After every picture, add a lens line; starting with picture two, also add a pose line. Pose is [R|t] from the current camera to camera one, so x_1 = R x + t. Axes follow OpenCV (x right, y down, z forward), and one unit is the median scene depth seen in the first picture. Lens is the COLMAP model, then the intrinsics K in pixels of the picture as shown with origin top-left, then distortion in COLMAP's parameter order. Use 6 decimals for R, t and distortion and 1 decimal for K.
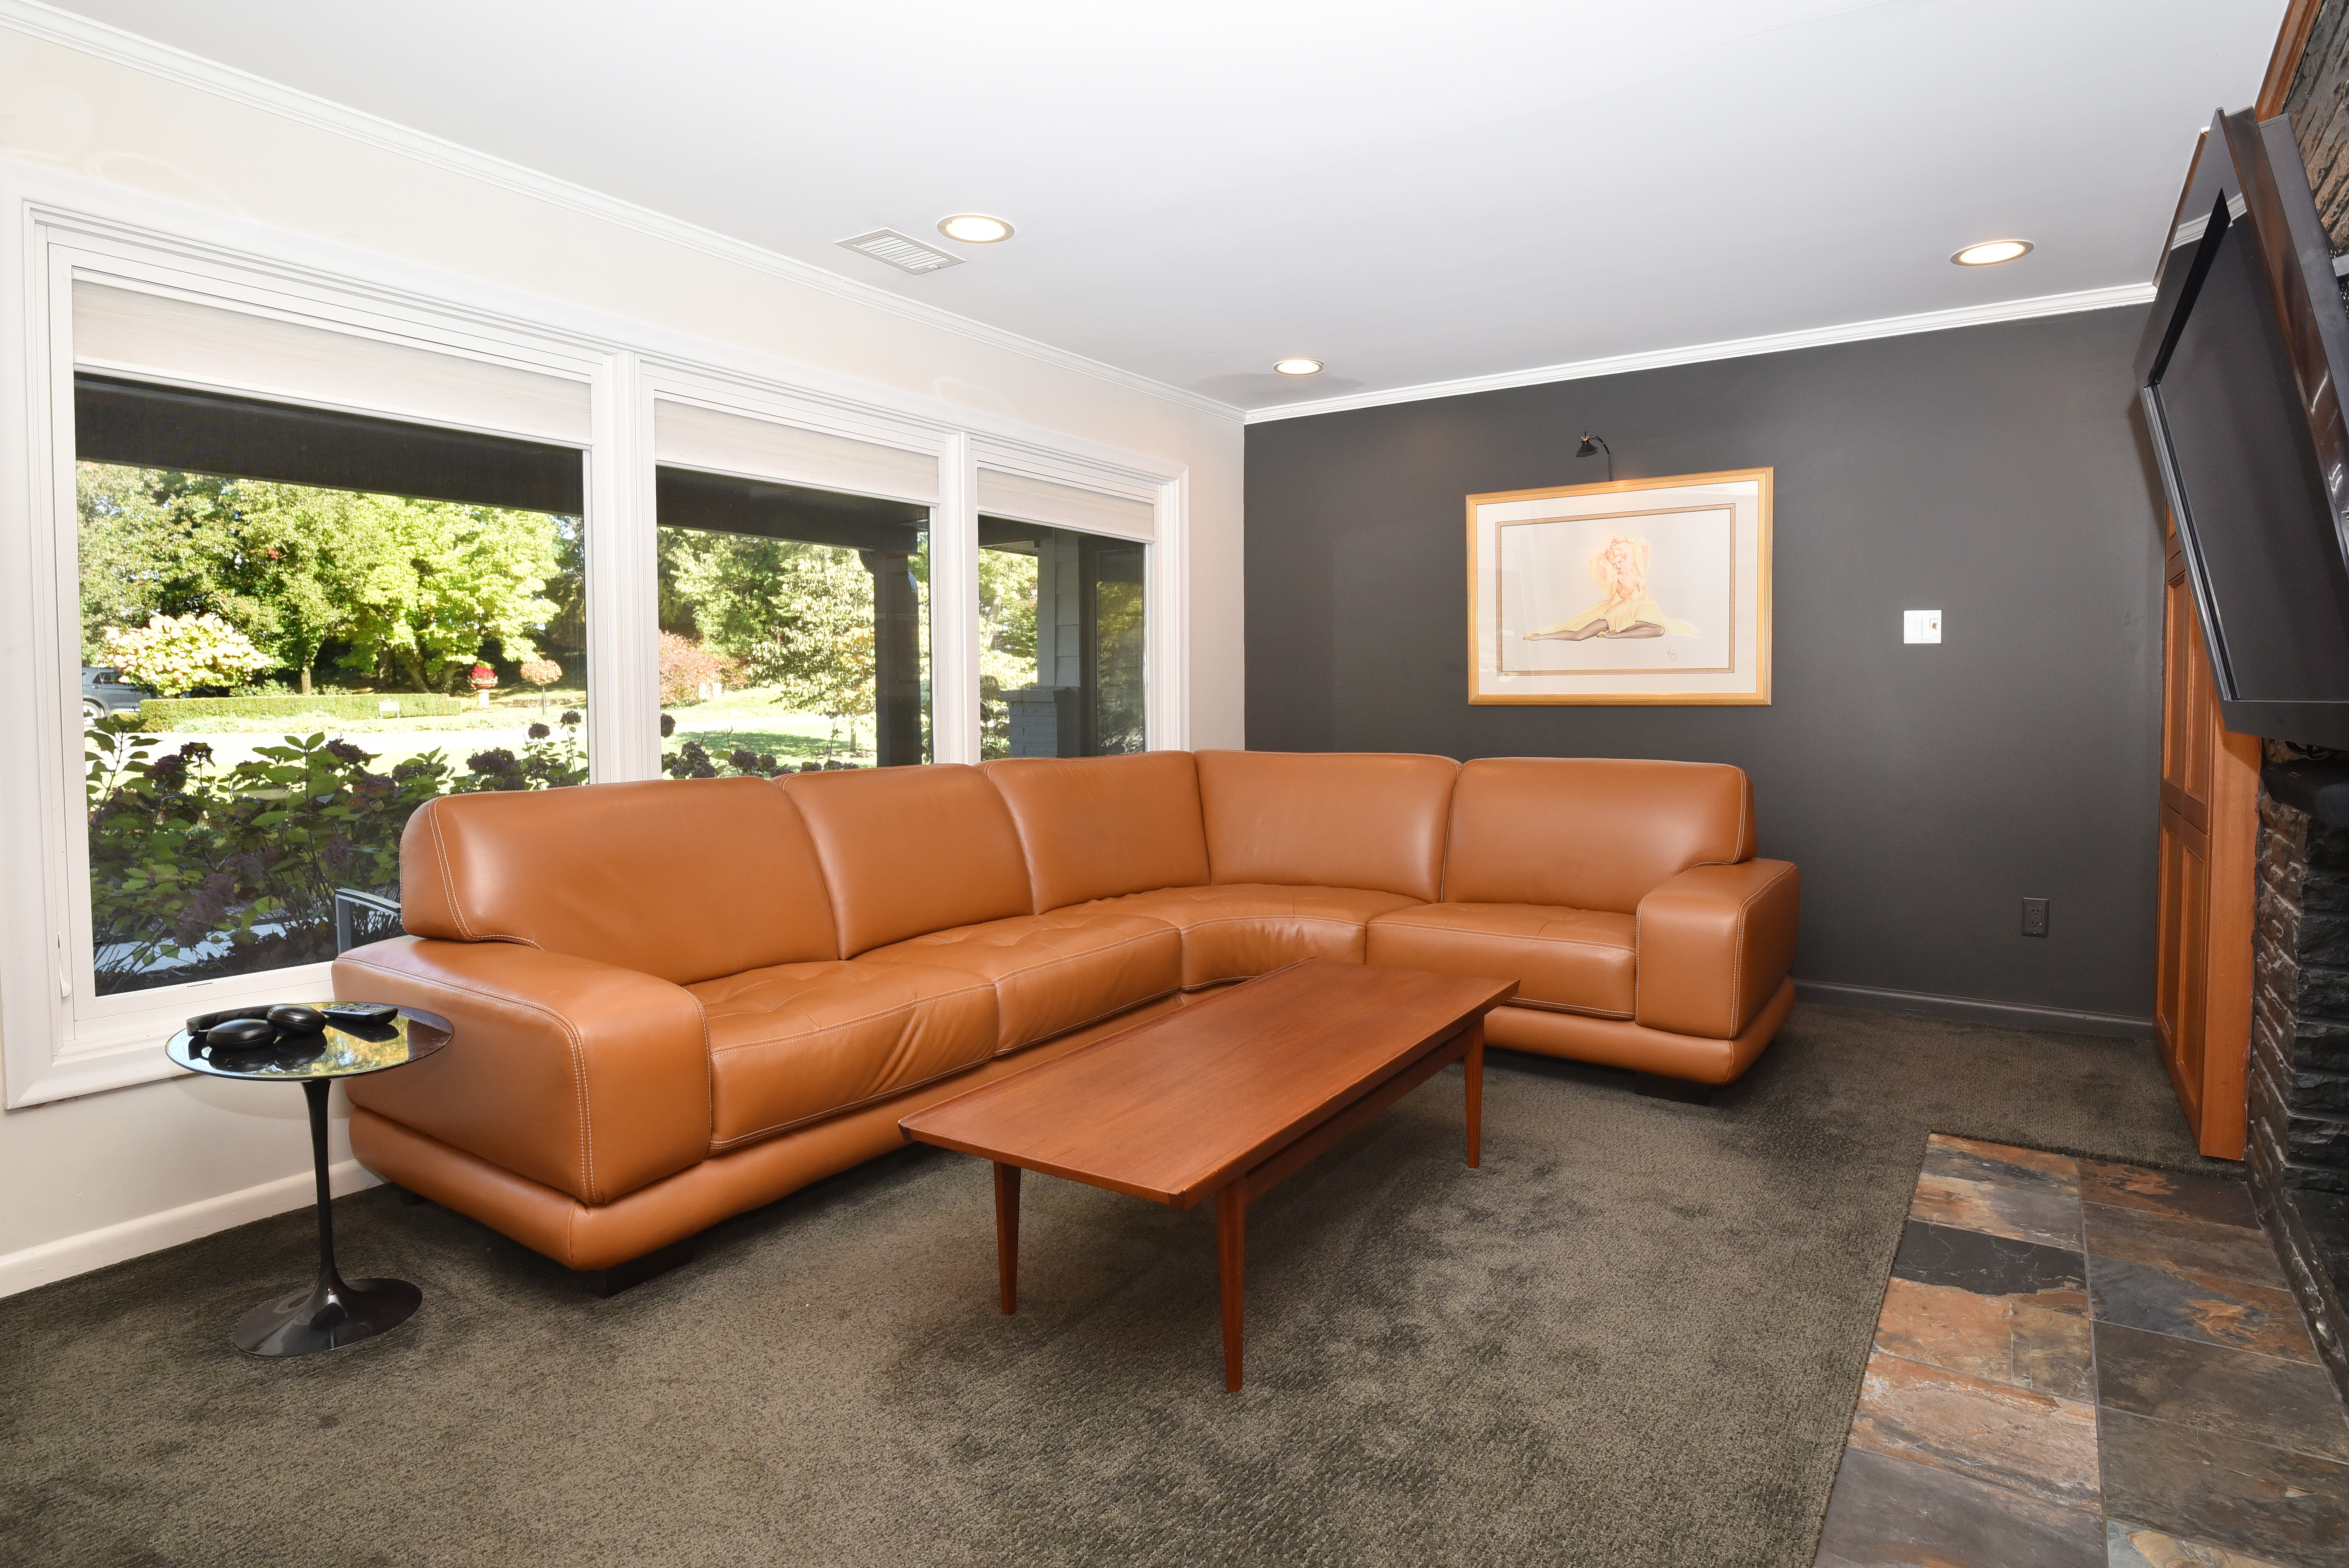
lens RADIAL K [[1238.1, 0, 1184.4], [0, 1238.1, 731.7], [0, 0, 1]] dist [-0.002943, -0.001522]
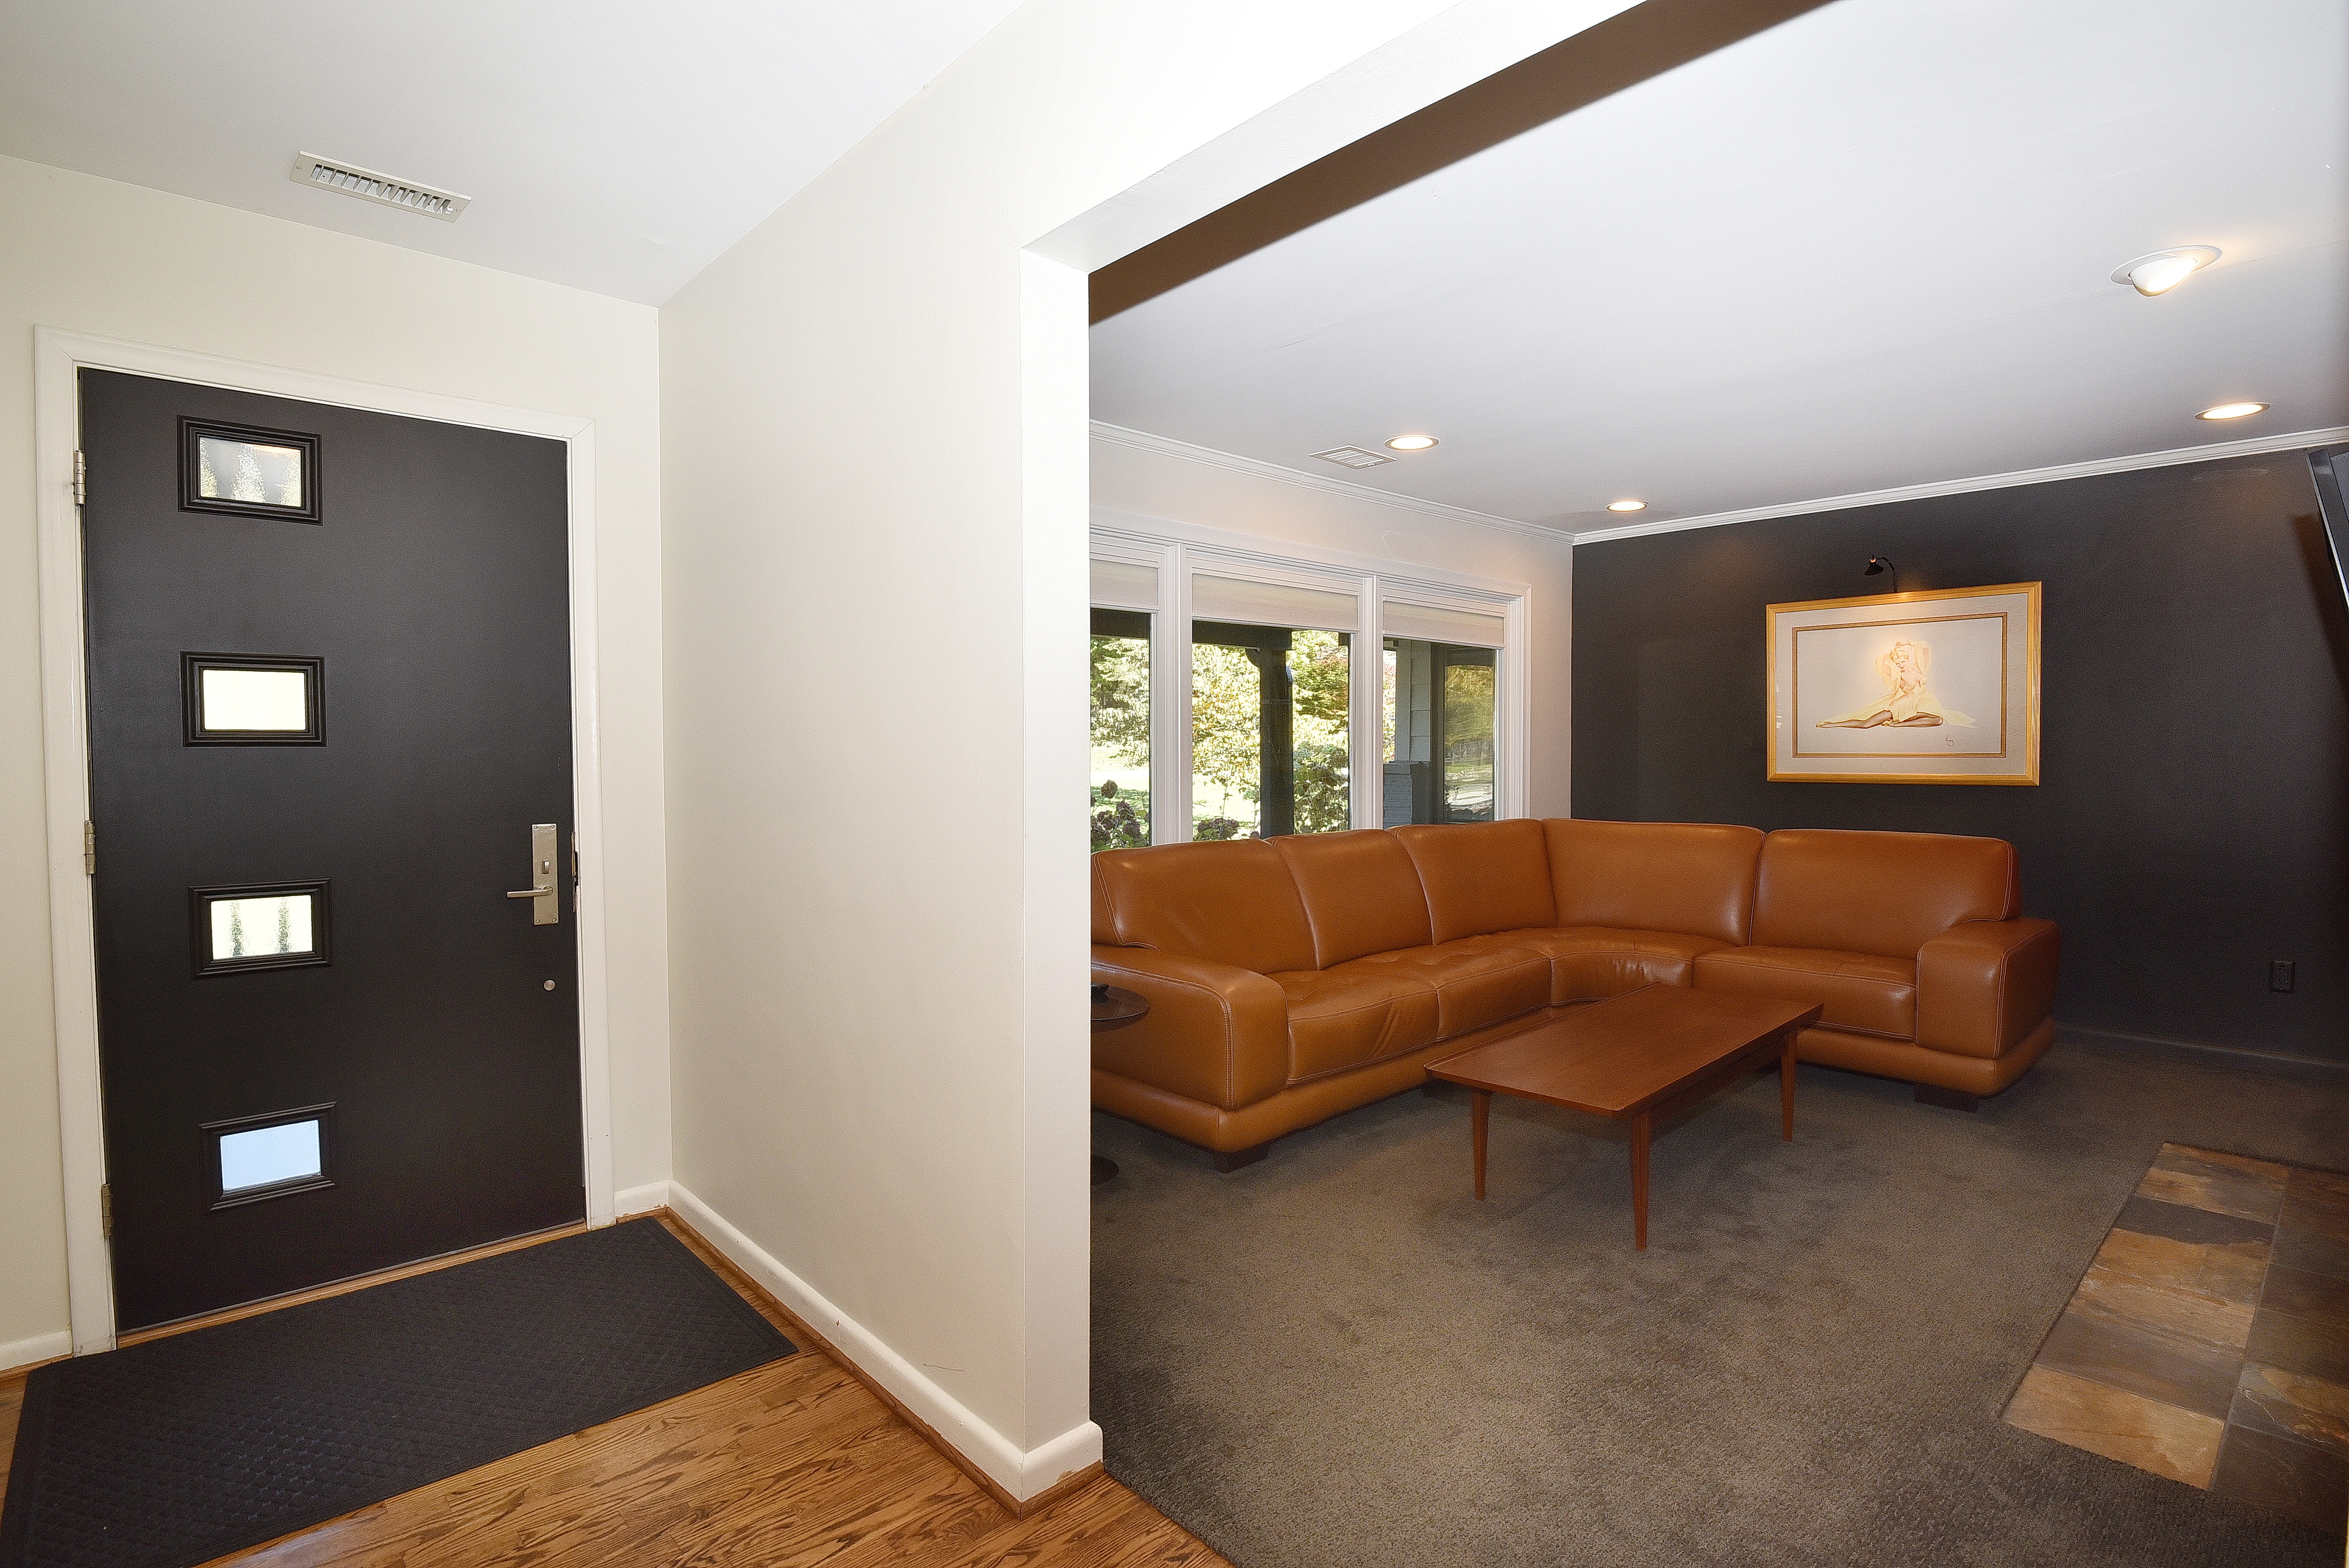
lens RADIAL K [[1272.6, 0, 1213.9], [0, 1272.6, 763.9], [0, 0, 1]] dist [-0.029864, -0.001606]
pose [[0.988174, 0.010707, -0.152961, -0.145286], [-0.011792, 0.999911, -0.006187, -0.033368], [0.152881, 0.007917, 0.988213, -0.371237]]
